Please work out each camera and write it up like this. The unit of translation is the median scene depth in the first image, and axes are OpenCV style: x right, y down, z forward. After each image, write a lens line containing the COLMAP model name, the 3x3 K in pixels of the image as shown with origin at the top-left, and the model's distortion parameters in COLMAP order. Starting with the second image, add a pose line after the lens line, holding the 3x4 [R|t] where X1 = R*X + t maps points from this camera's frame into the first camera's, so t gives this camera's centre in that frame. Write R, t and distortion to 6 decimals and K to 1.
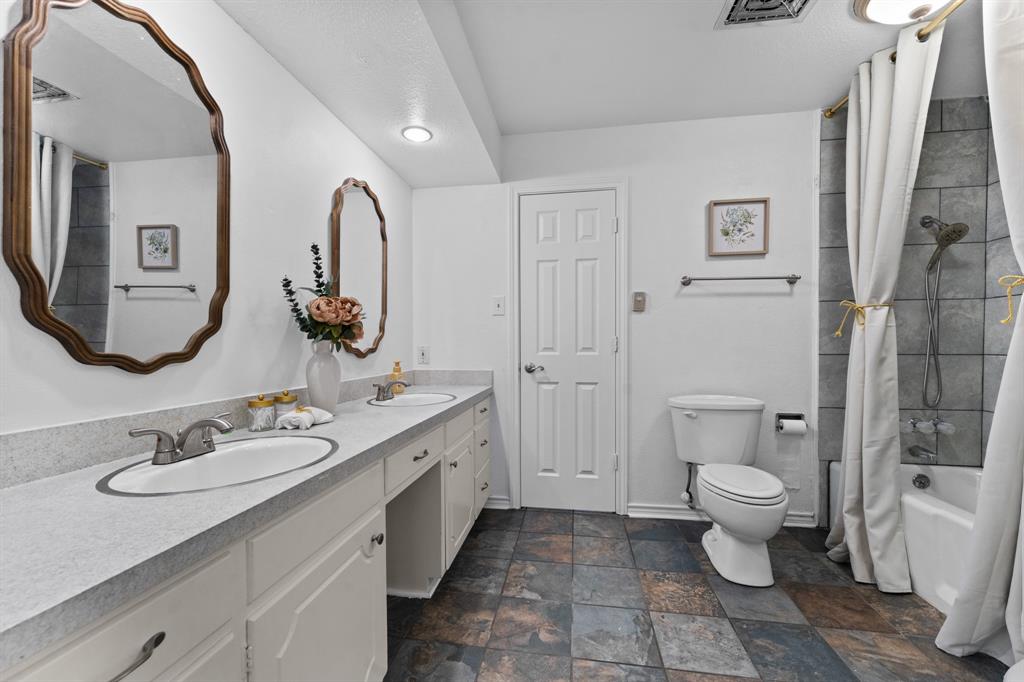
lens RADIAL K [[413.8, 0, 509.8], [0, 413.8, 347.3], [0, 0, 1]] dist [-0.000781, -0.000886]
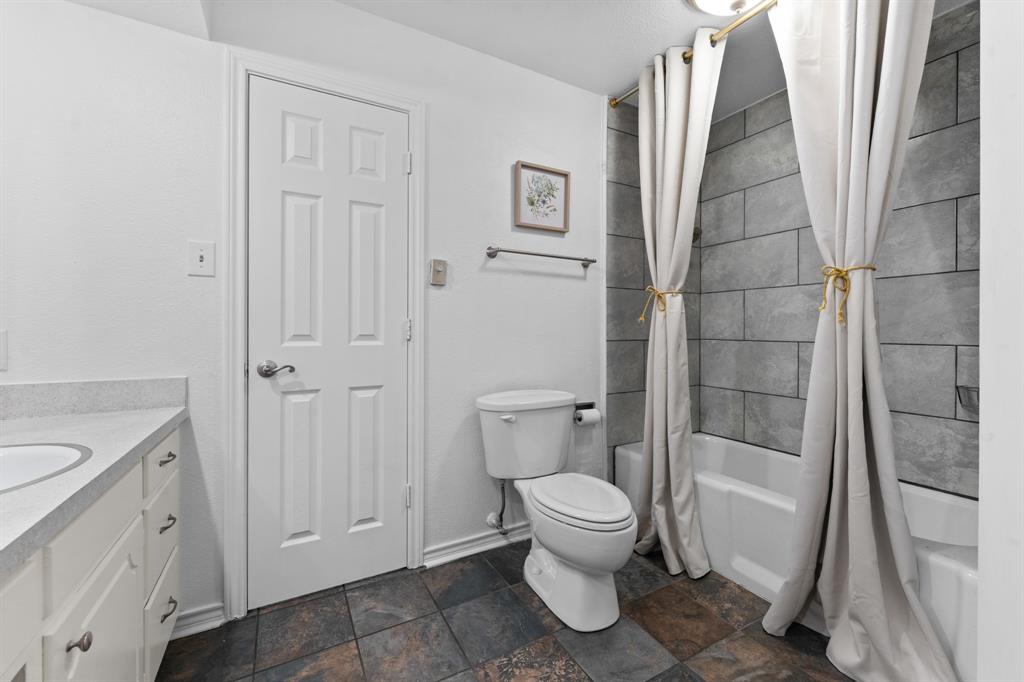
lens RADIAL K [[413.8, 0, 511.6], [0, 413.8, 328.1], [0, 0, 1]] dist [-0.000781, -0.000886]
pose [[0.788664, 0.006726, 0.614787, -0.044914], [0.001986, 0.999907, -0.013488, 0.000012], [-0.614821, 0.011859, 0.788578, 0.355738]]
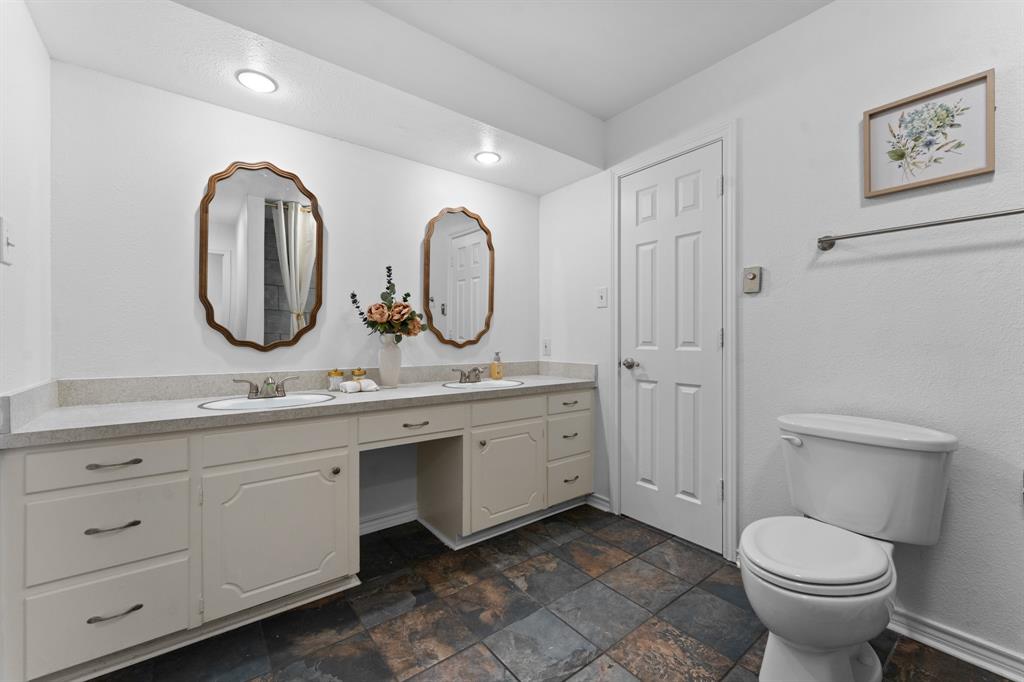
lens RADIAL K [[413.8, 0, 509.7], [0, 413.8, 336.0], [0, 0, 1]] dist [-0.000781, -0.000886]
pose [[0.727827, -0.001459, -0.685759, 0.541327], [-0.008215, 0.999907, -0.010845, 0.001797], [0.685711, 0.013527, 0.727748, 0.172868]]
